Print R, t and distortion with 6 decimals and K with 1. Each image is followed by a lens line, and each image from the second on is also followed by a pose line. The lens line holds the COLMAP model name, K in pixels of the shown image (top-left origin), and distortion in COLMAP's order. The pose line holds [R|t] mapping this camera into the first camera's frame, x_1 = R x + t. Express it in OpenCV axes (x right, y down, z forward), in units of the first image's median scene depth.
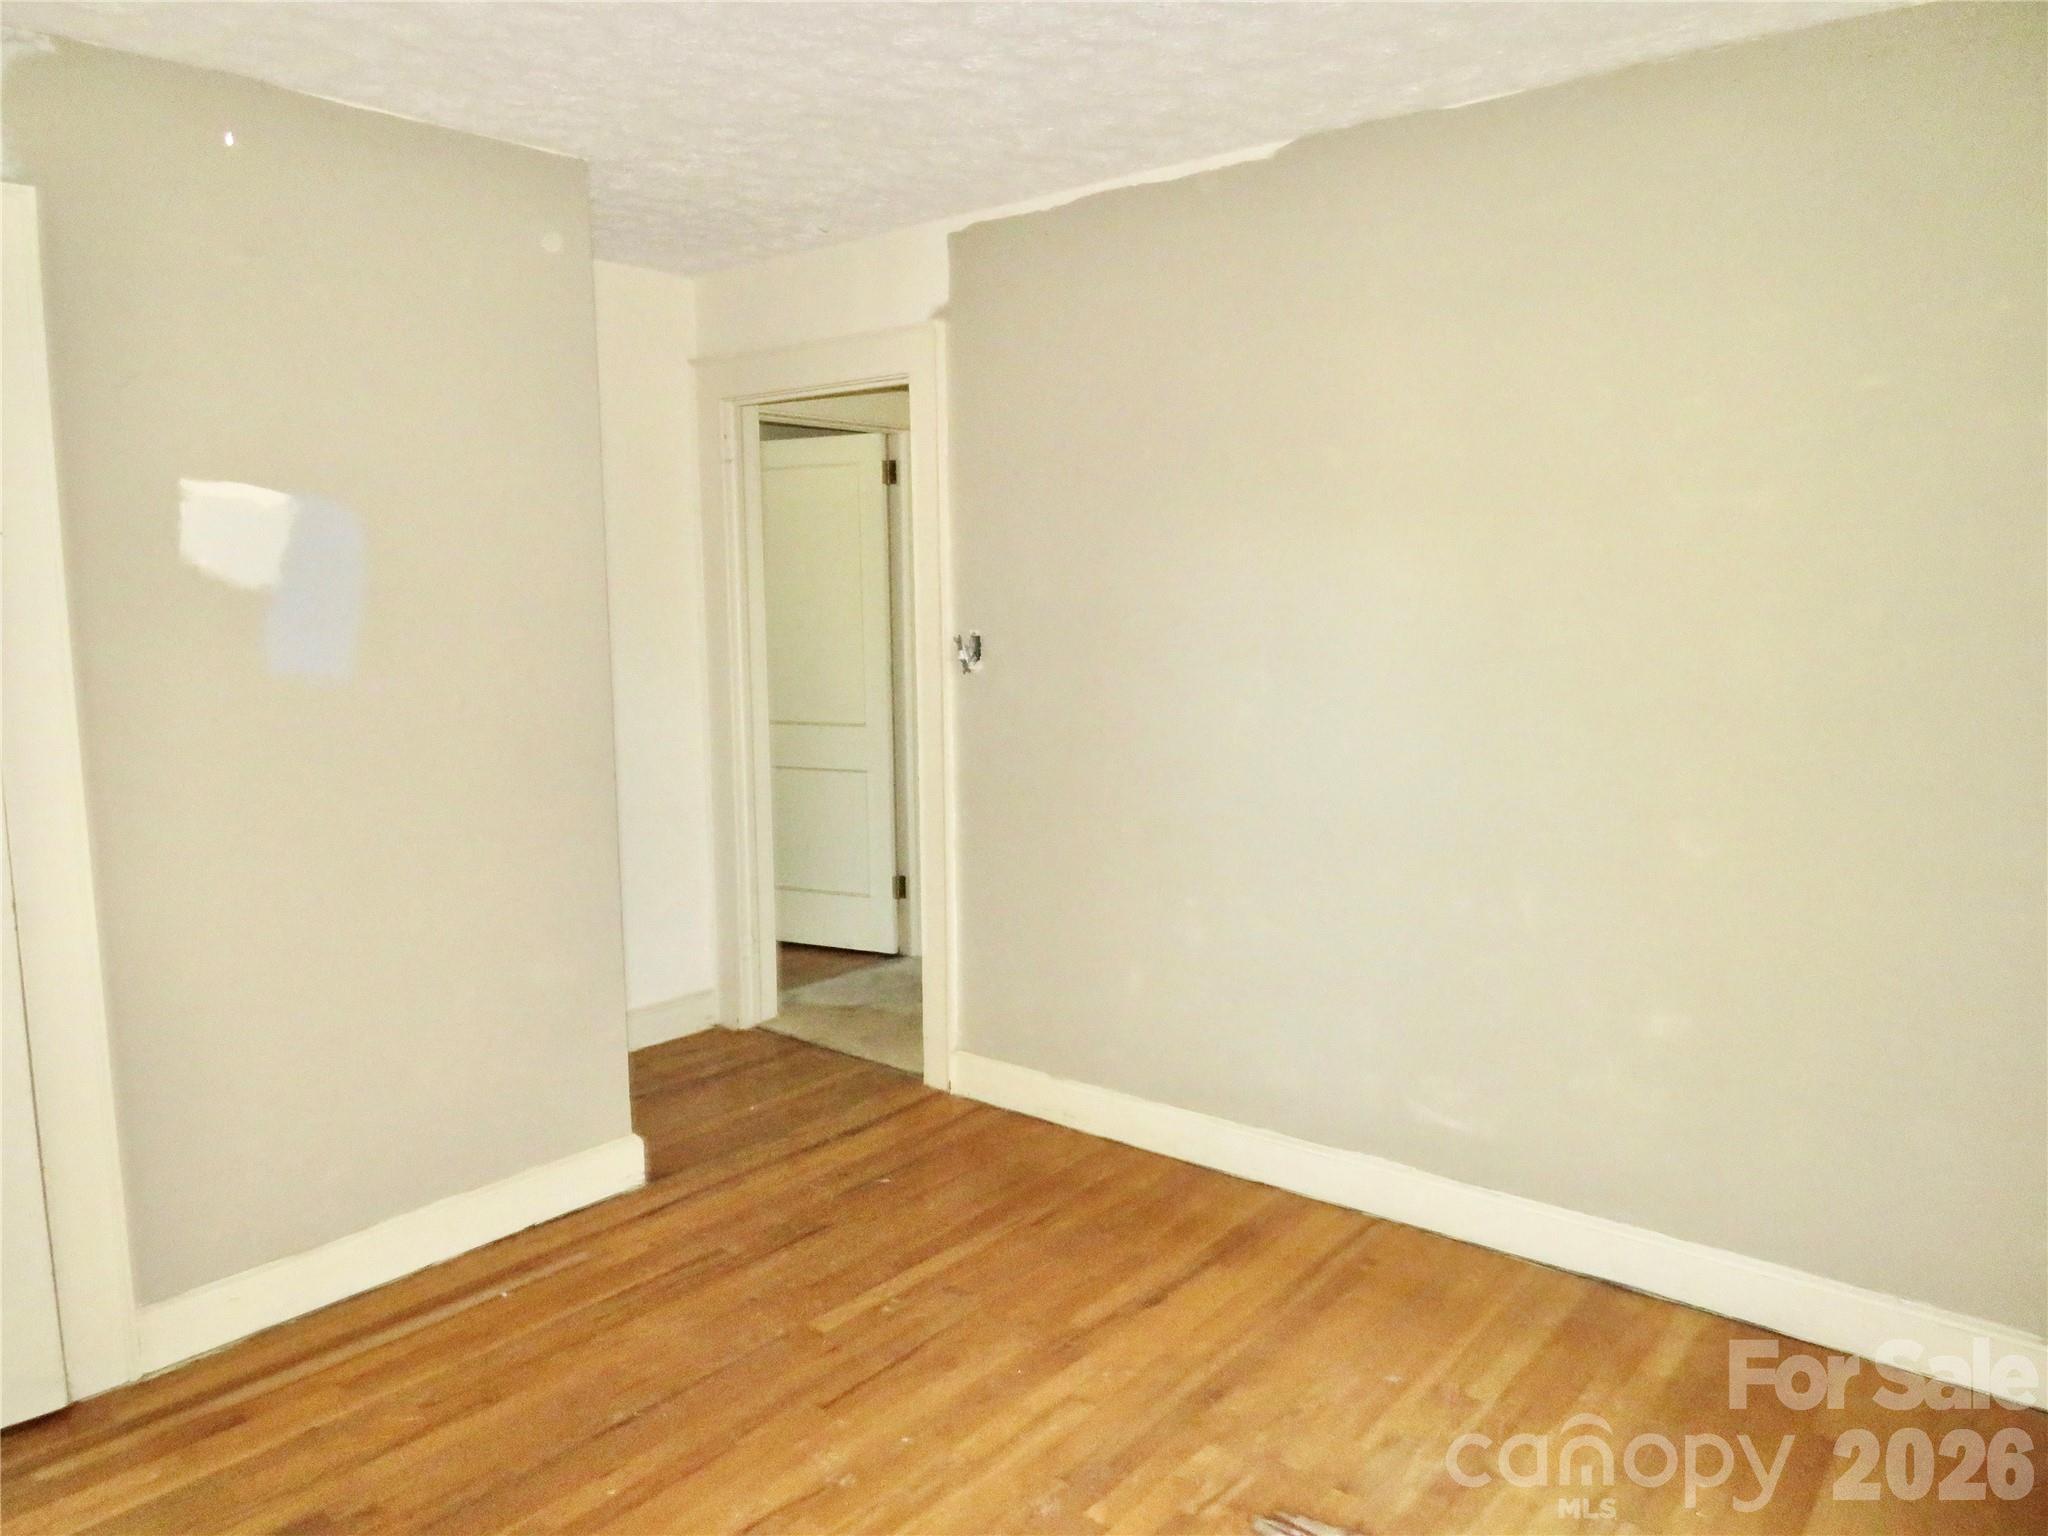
lens RADIAL K [[1462.5, 0, 1010.8], [0, 1462.5, 762.0], [0, 0, 1]] dist [0.003528, 0.006554]
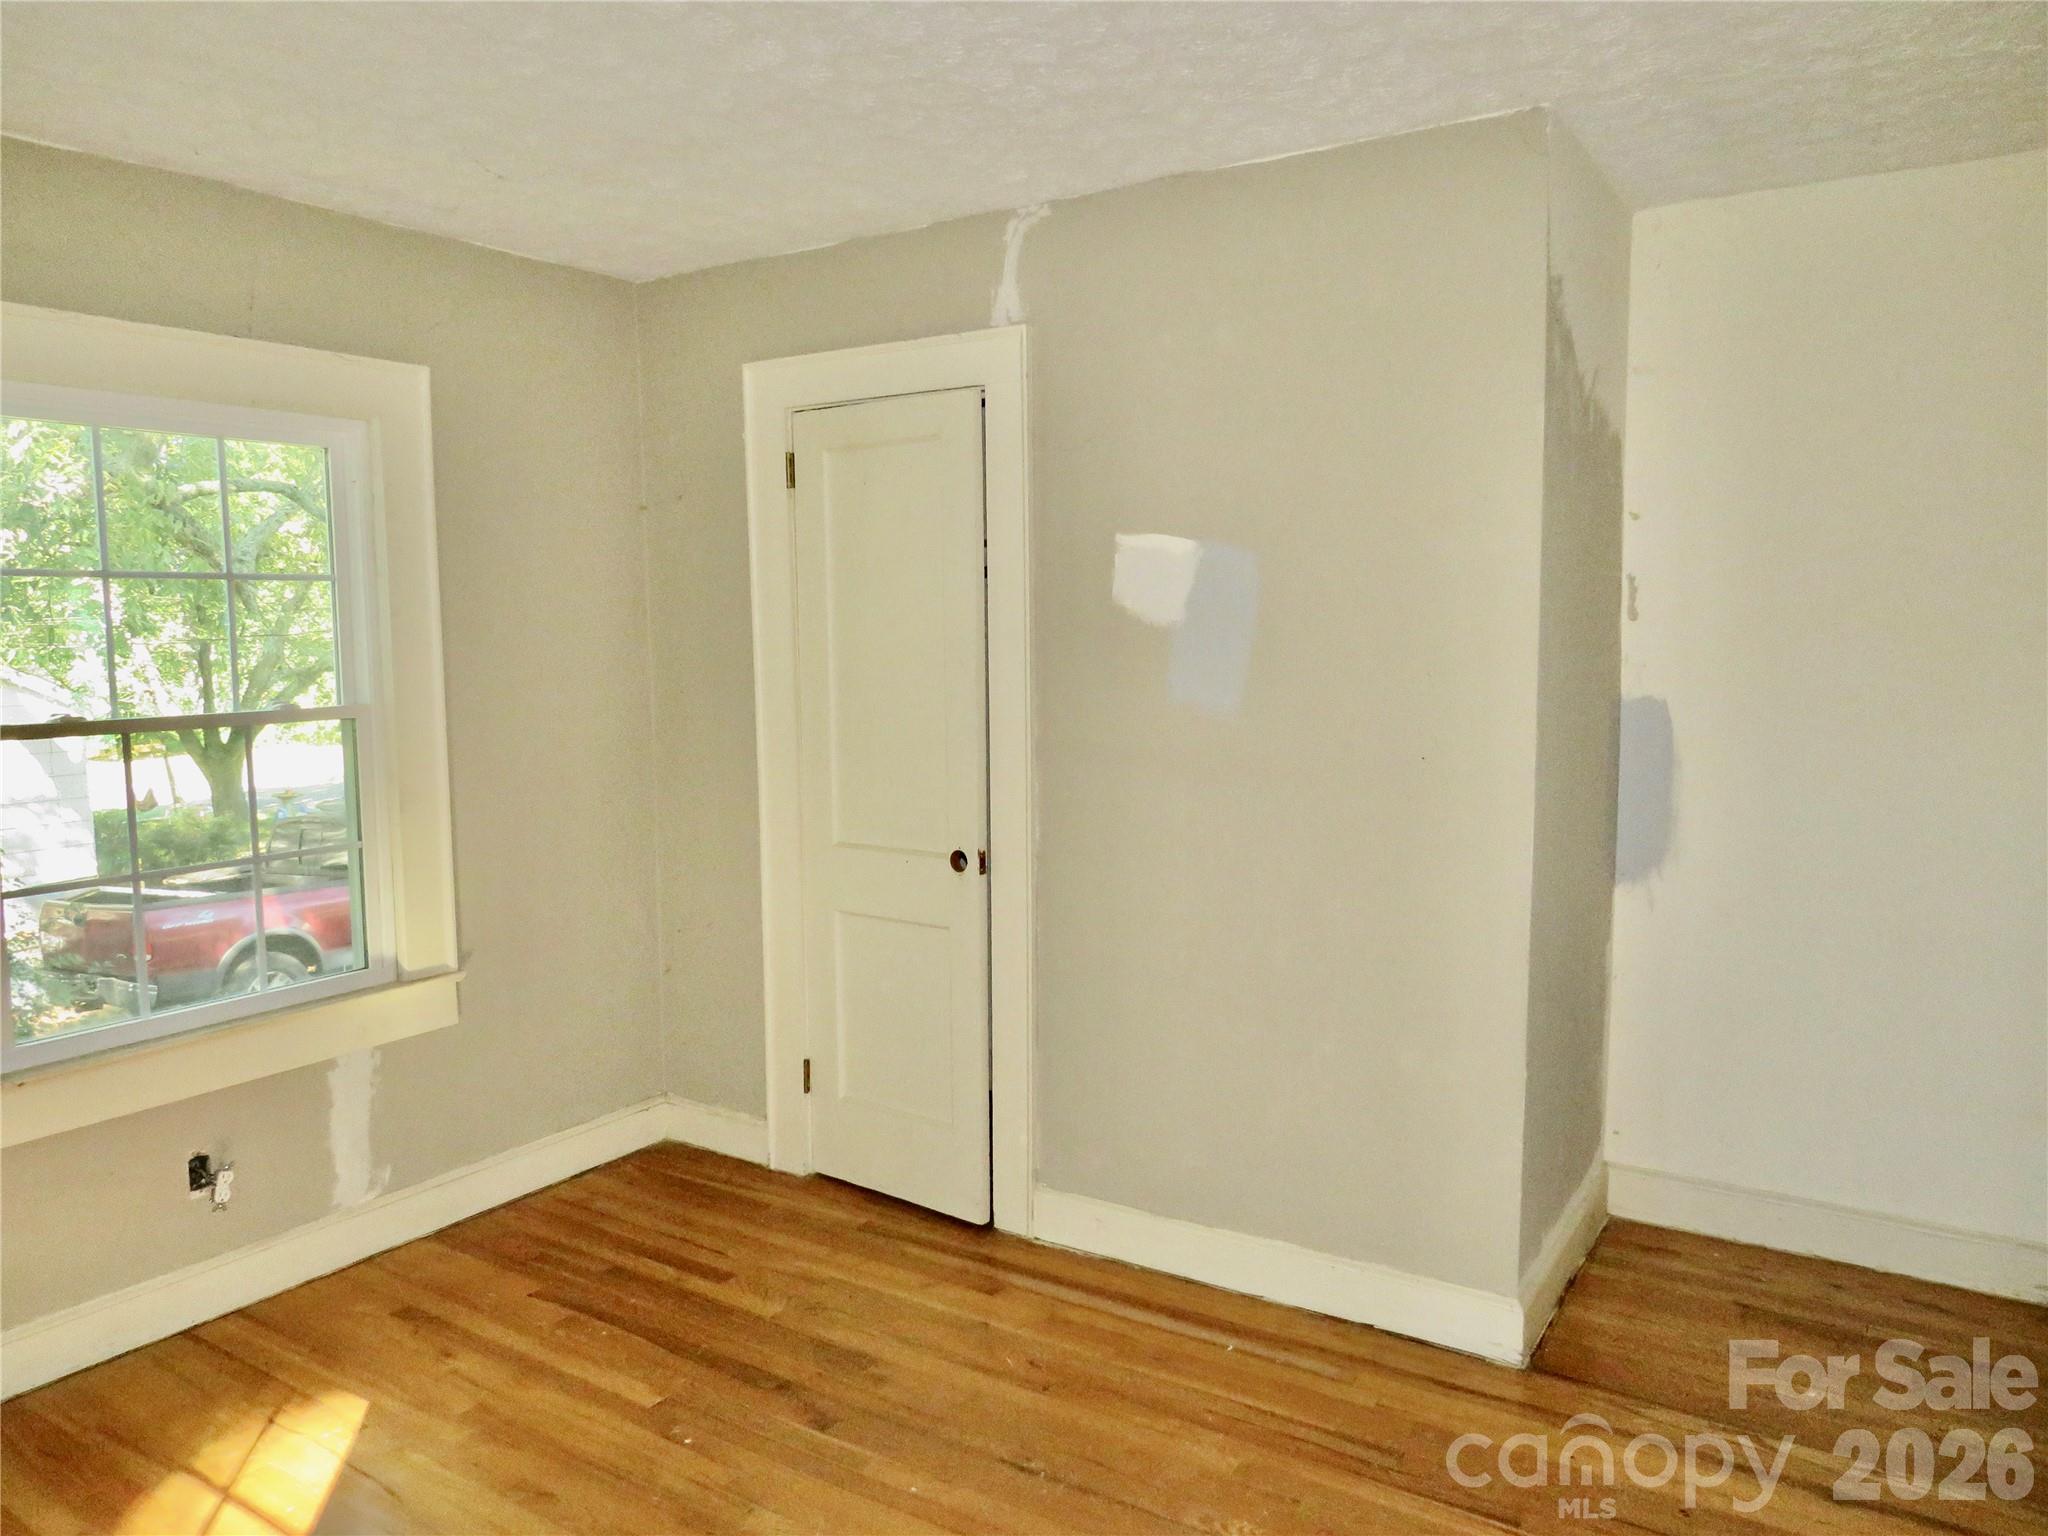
lens RADIAL K [[1462.5, 0, 1004.3], [0, 1462.5, 779.4], [0, 0, 1]] dist [0.003528, 0.006554]
pose [[0.138634, 0.116134, -0.983511, 0.581783], [-0.125794, 0.987121, 0.098829, -0.094200], [0.982322, 0.110019, 0.151457, 0.697875]]
